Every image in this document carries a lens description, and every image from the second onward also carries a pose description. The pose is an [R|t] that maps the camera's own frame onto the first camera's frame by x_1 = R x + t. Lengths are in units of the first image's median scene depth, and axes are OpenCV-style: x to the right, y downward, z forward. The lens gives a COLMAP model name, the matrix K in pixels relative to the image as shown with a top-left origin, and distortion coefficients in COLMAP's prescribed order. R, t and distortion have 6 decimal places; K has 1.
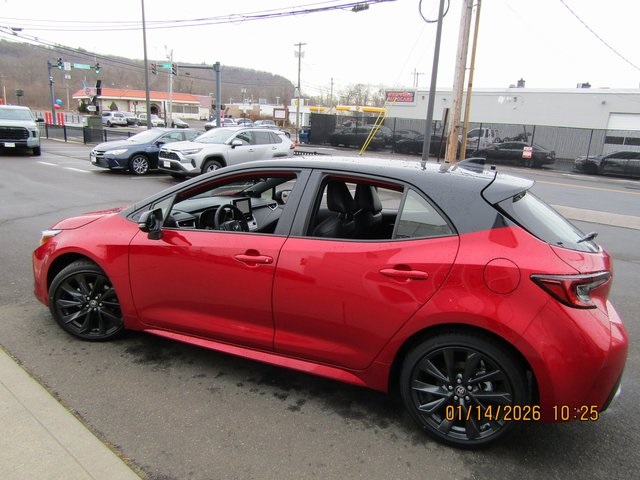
lens RADIAL K [[460.2, 0, 316.9], [0, 460.2, 237.1], [0, 0, 1]] dist [-0.014623, 0.015435]
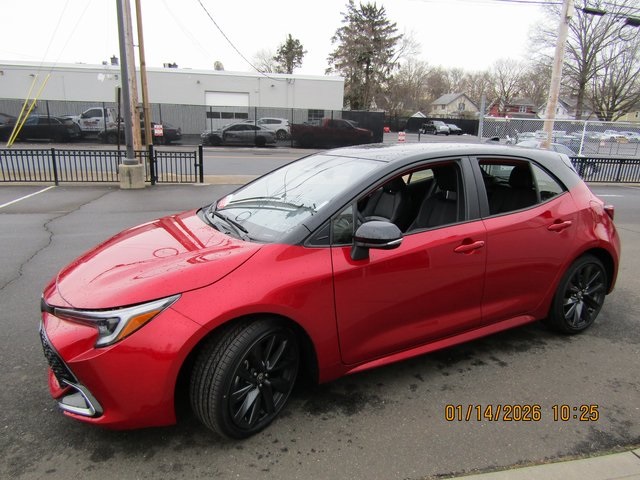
lens RADIAL K [[460.2, 0, 316.8], [0, 460.2, 239.3], [0, 0, 1]] dist [-0.014623, 0.015435]
pose [[0.645270, -0.234261, 0.727151, -0.212536], [0.197200, 0.970643, 0.137711, -0.034581], [-0.738064, 0.054533, 0.672523, 0.105439]]
